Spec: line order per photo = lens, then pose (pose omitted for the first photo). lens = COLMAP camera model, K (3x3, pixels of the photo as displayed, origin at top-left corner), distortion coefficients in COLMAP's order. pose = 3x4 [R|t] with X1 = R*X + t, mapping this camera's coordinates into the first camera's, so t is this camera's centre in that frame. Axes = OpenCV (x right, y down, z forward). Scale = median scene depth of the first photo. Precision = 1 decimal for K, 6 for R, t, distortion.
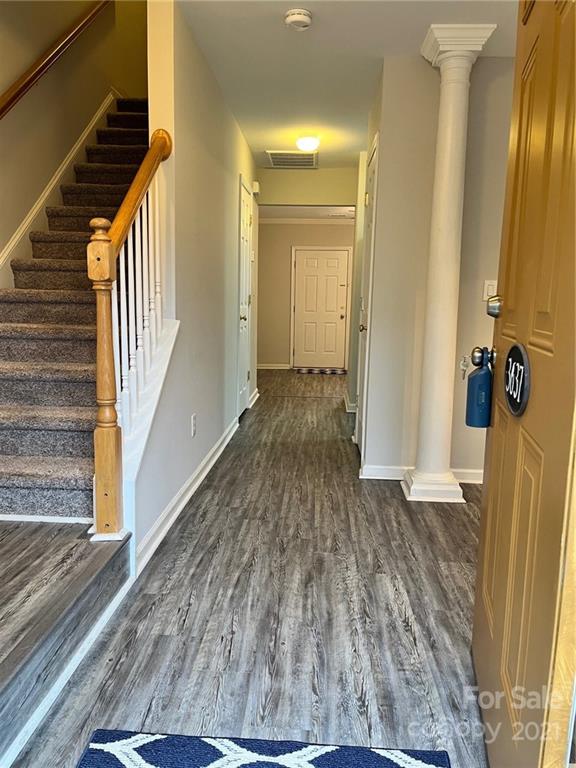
lens RADIAL K [[578.3, 0, 287.4], [0, 578.3, 382.9], [0, 0, 1]] dist [0.031771, -0.010347]
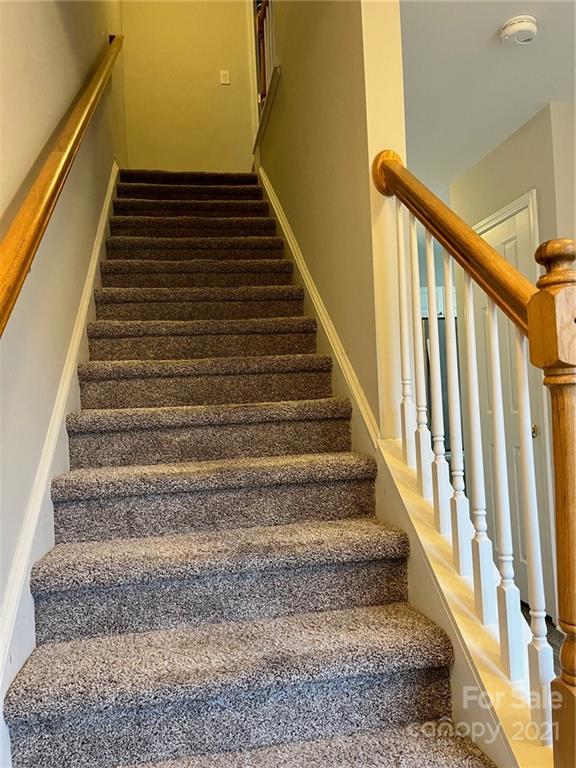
lens RADIAL K [[578.3, 0, 287.9], [0, 578.3, 381.8], [0, 0, 1]] dist [0.031771, -0.010347]
pose [[0.969890, -0.055072, 0.237234, -0.466925], [0.099255, 0.978913, -0.178542, -0.070625], [-0.222399, 0.196713, 0.954905, 0.423848]]
